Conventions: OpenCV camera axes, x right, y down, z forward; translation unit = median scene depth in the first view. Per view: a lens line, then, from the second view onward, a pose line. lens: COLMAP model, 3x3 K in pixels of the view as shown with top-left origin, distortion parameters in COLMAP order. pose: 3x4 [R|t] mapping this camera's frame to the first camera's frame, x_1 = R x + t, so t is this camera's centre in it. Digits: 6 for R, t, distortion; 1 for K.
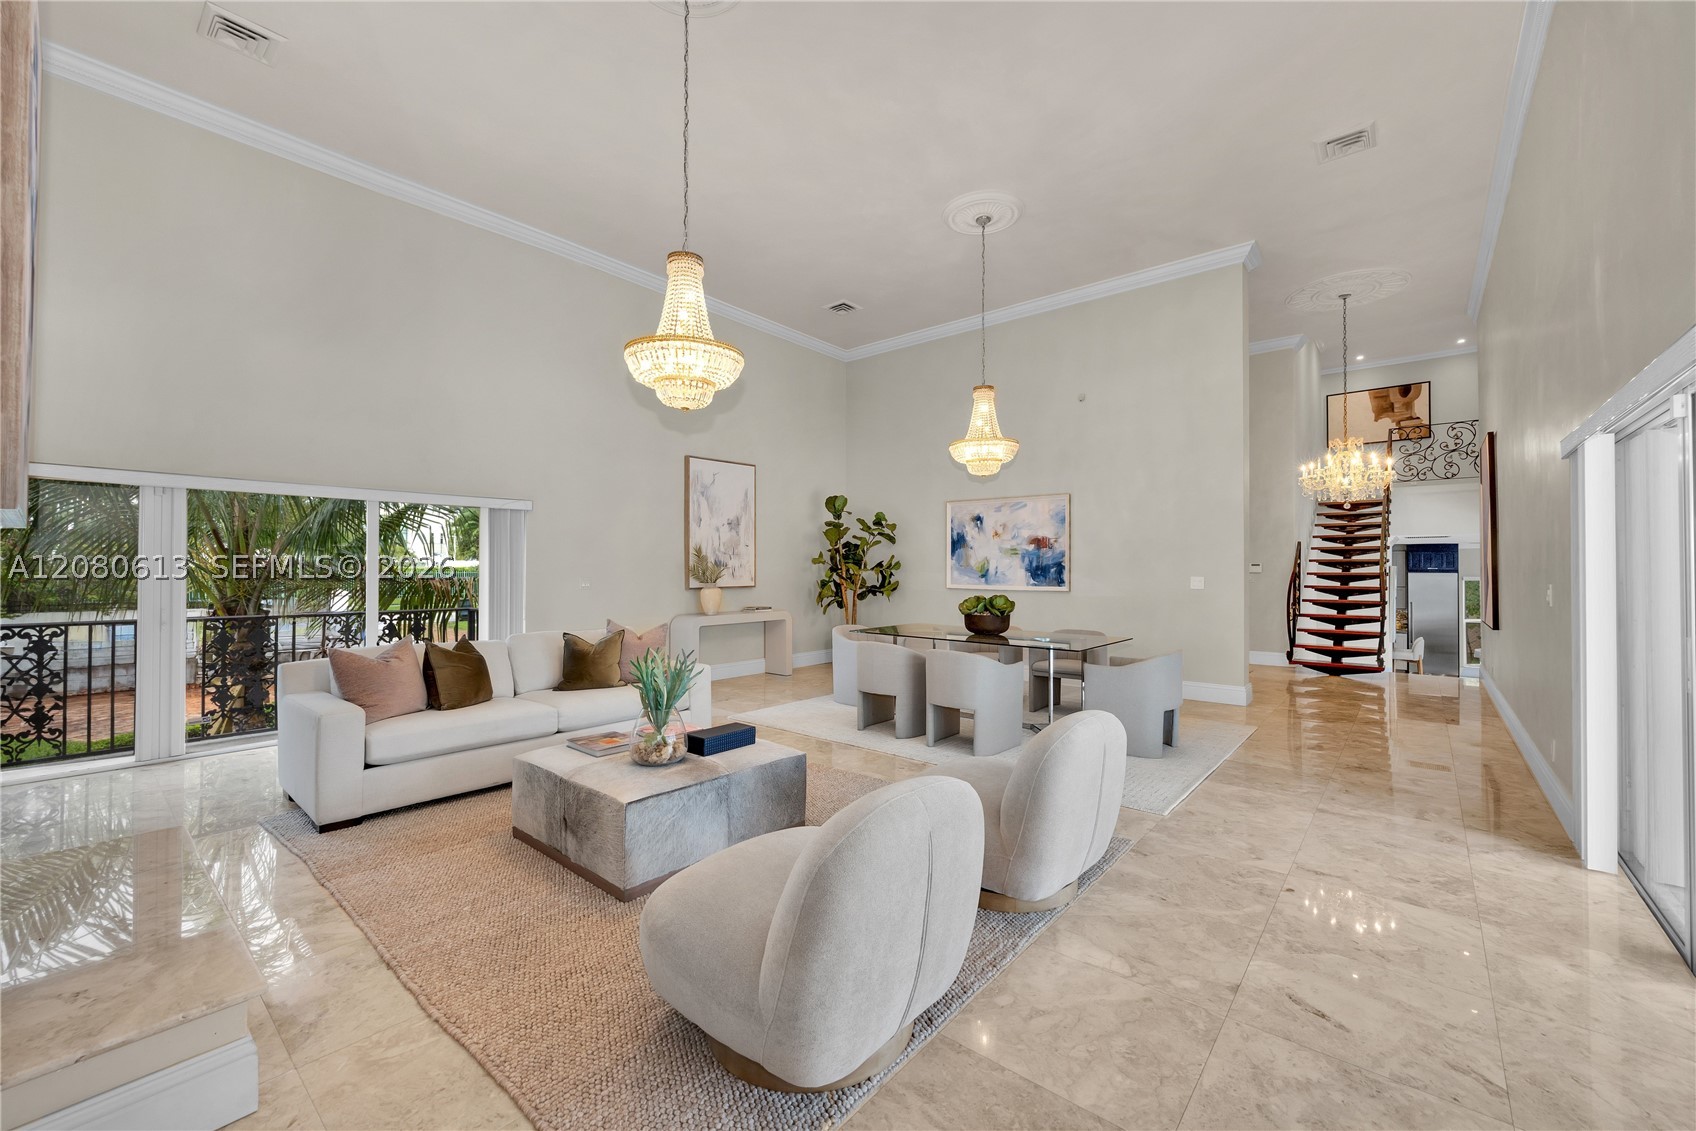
lens RADIAL K [[676.7, 0, 858.6], [0, 676.7, 564.1], [0, 0, 1]] dist [-0.002173, 0.000067]
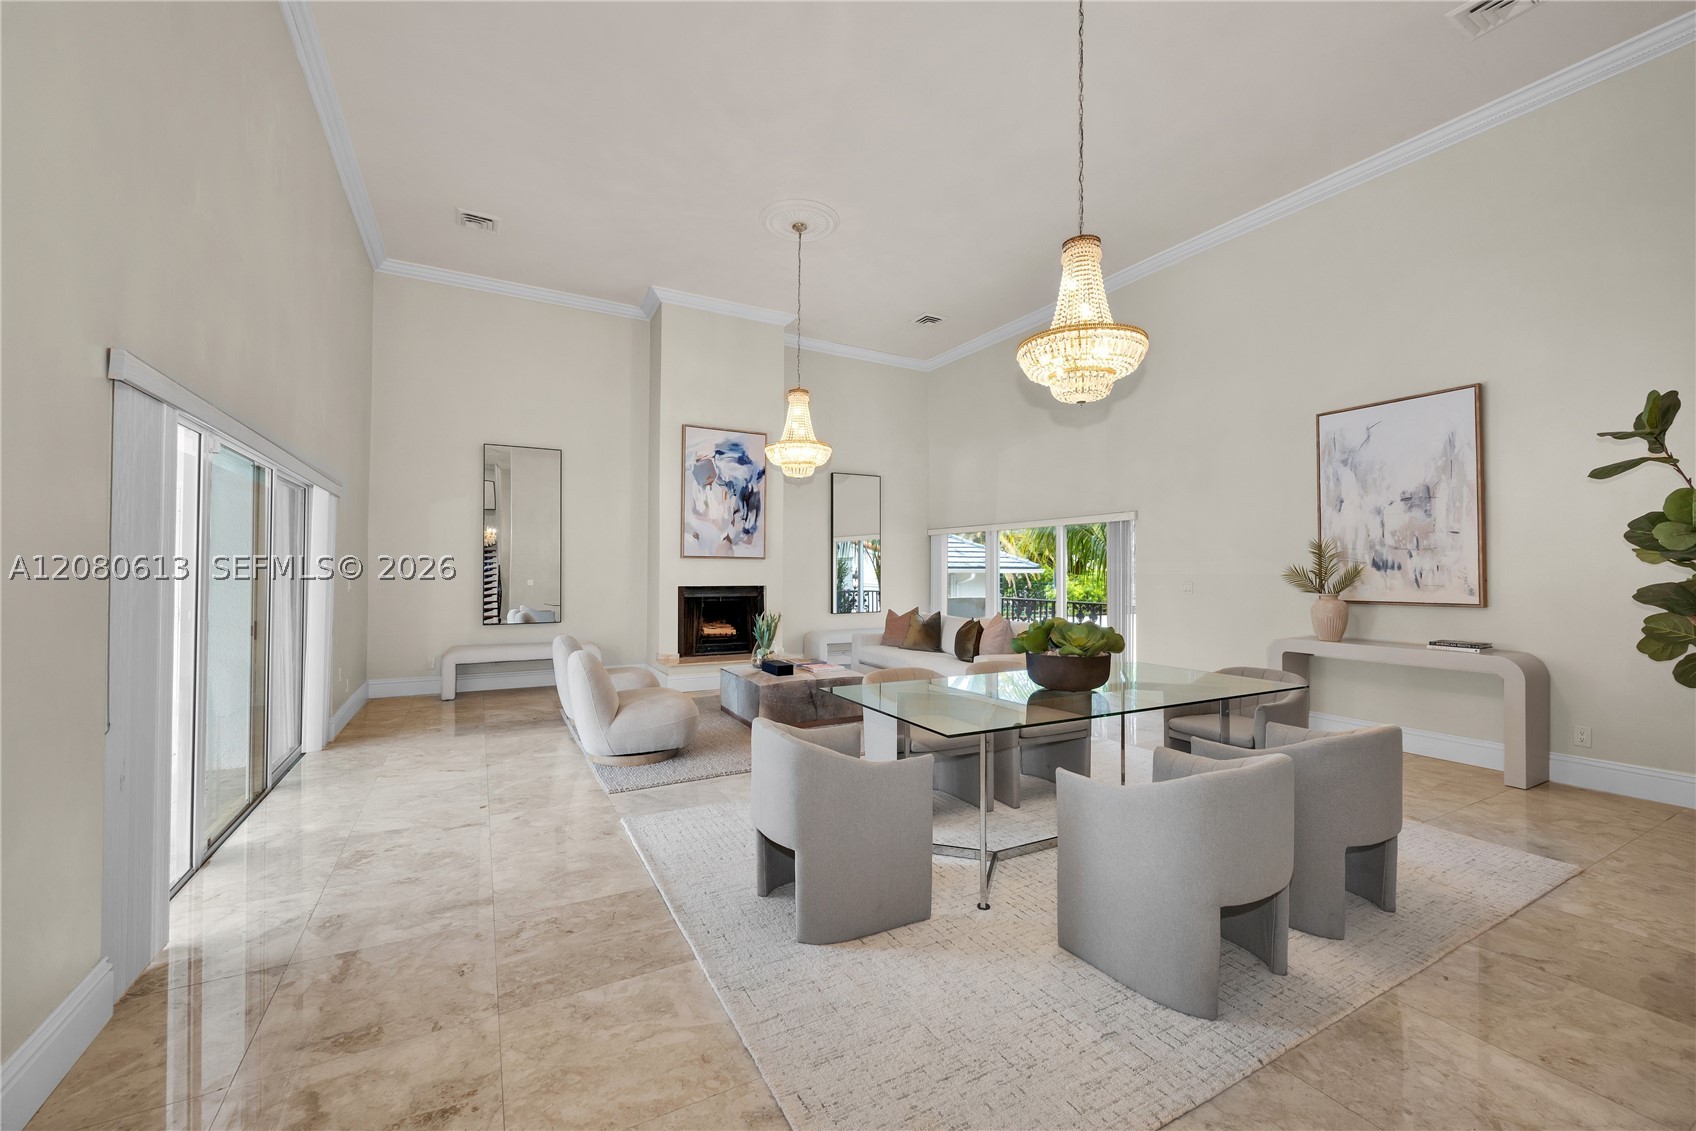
lens RADIAL K [[676.7, 0, 852.3], [0, 676.7, 559.8], [0, 0, 1]] dist [-0.002173, 0.000067]
pose [[-0.362532, -0.012978, -0.931881, 1.317284], [0.002576, 0.999885, -0.014927, 0.007399], [0.931968, -0.007812, -0.362457, 1.755606]]
